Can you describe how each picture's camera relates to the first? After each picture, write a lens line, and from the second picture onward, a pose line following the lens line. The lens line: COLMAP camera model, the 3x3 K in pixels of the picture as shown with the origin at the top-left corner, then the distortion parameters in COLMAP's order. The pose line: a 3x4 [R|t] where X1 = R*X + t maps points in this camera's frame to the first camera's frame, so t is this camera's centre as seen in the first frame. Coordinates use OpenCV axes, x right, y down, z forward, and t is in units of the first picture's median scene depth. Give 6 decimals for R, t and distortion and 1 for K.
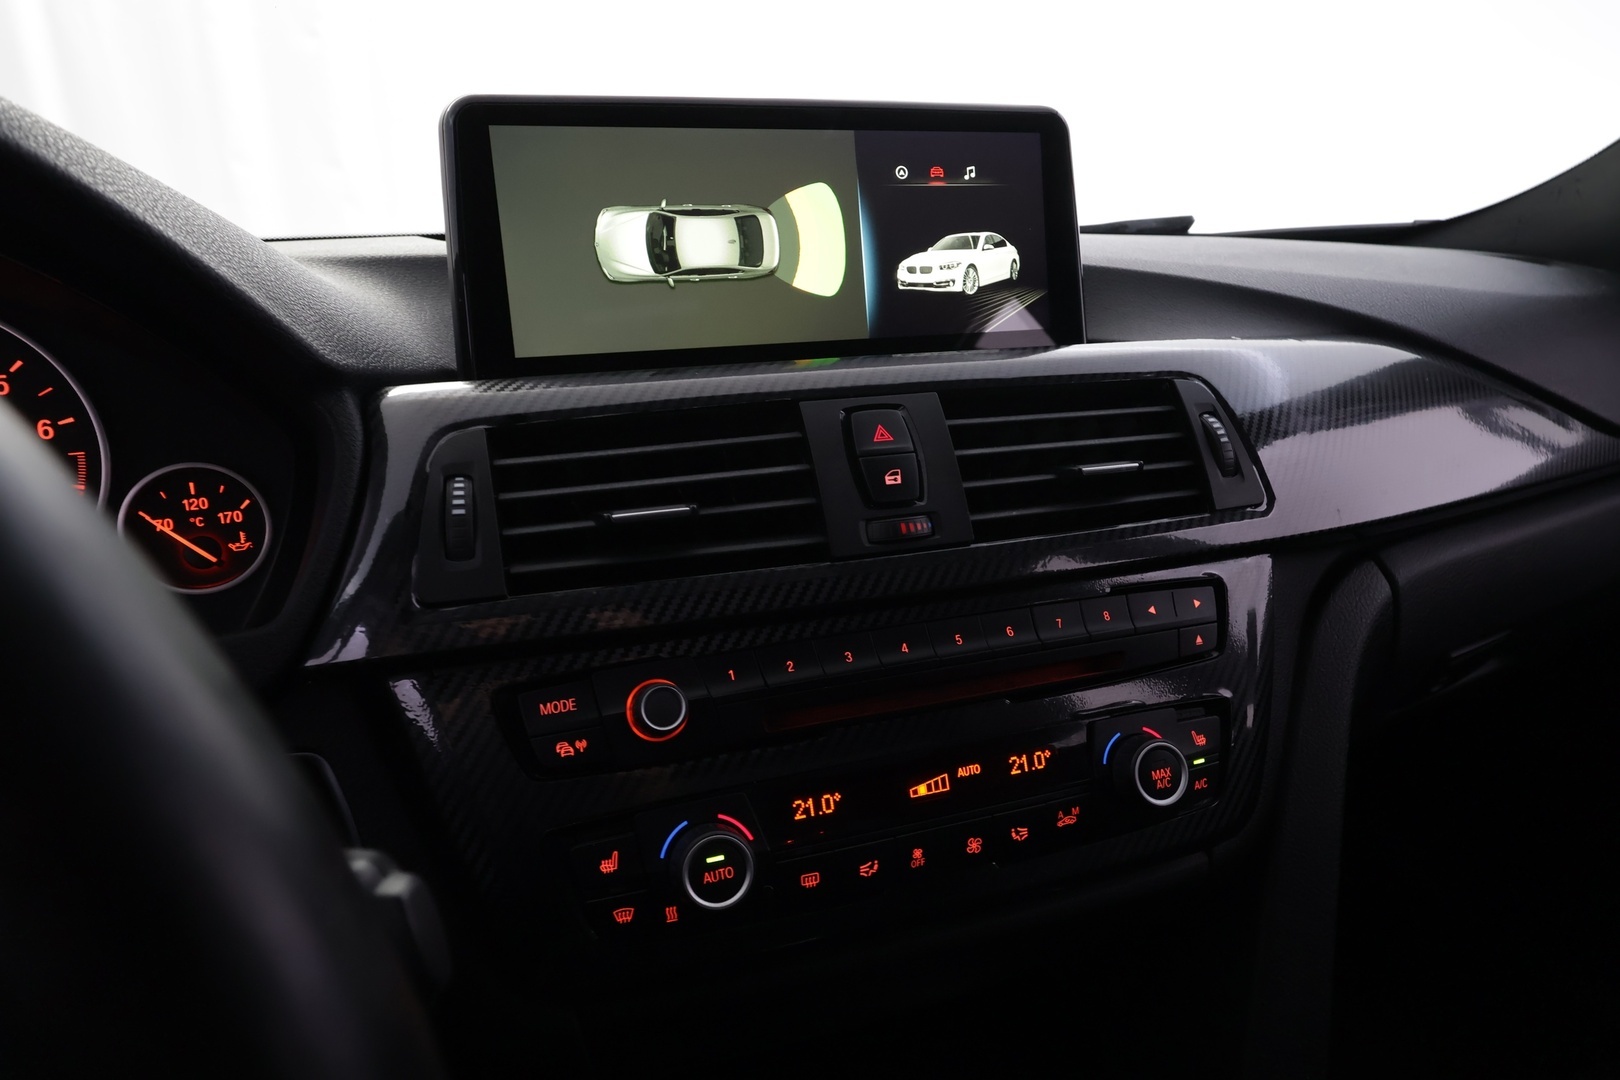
lens RADIAL K [[1009.5, 0, 810.0], [0, 1009.5, 540.0], [0, 0, 1]] dist [-0.001085, -0.002103]
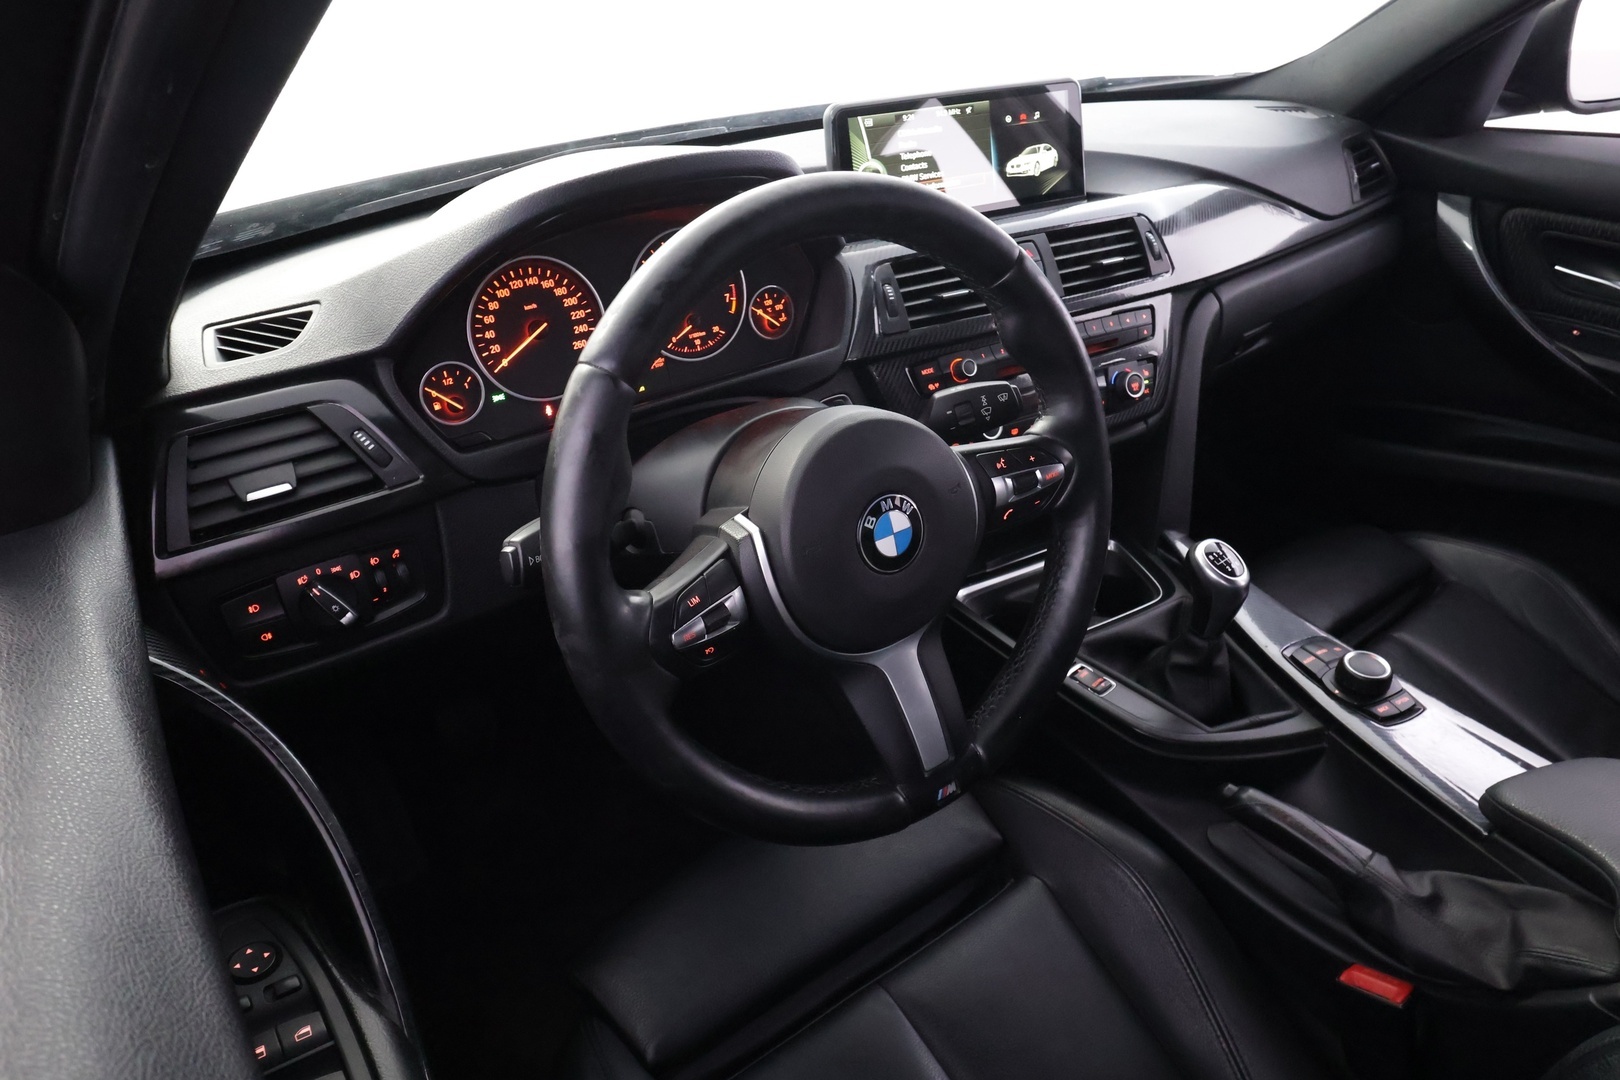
lens RADIAL K [[1009.5, 0, 810.0], [0, 1009.5, 540.0], [0, 0, 1]] dist [-0.001085, -0.002103]
pose [[0.985166, -0.103149, 0.137146, -0.741185], [0.069381, 0.970372, 0.231440, -0.029858], [-0.156955, -0.218492, 0.963134, -1.227377]]
